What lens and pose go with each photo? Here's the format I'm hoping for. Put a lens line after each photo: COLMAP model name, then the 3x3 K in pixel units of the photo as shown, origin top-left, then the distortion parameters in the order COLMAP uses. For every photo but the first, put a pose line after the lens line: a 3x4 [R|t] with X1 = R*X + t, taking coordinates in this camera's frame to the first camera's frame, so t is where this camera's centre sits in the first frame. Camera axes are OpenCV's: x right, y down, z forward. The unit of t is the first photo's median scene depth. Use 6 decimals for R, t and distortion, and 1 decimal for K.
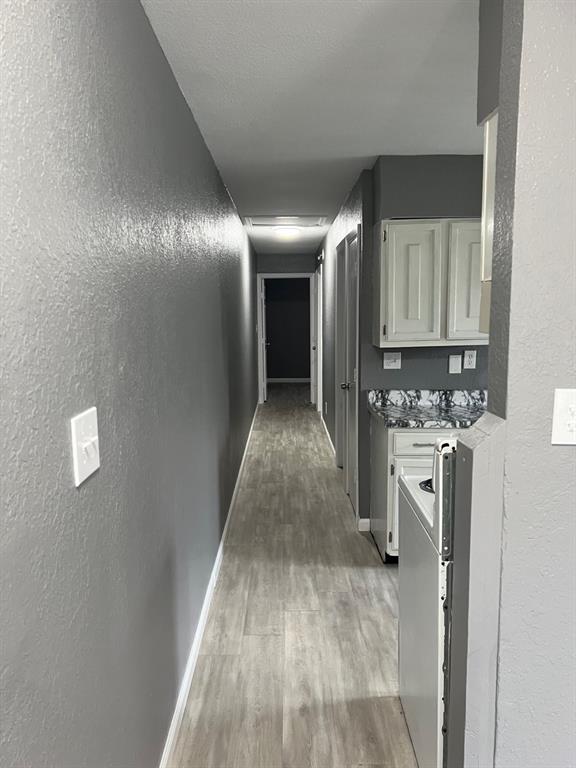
lens RADIAL K [[578.1, 0, 288.0], [0, 578.1, 384.0], [0, 0, 1]] dist [0.065988, -0.085735]
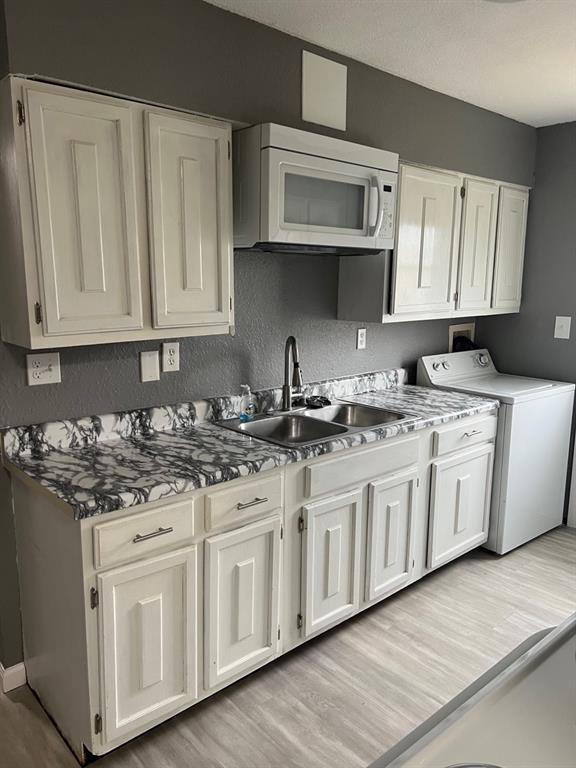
lens RADIAL K [[578.1, 0, 288.0], [0, 578.1, 384.0], [0, 0, 1]] dist [0.065988, -0.085735]
pose [[0.758486, -0.098687, 0.644173, 0.002217], [0.068308, 0.995062, 0.072013, -0.049717], [-0.648099, -0.010618, 0.761482, 0.442709]]
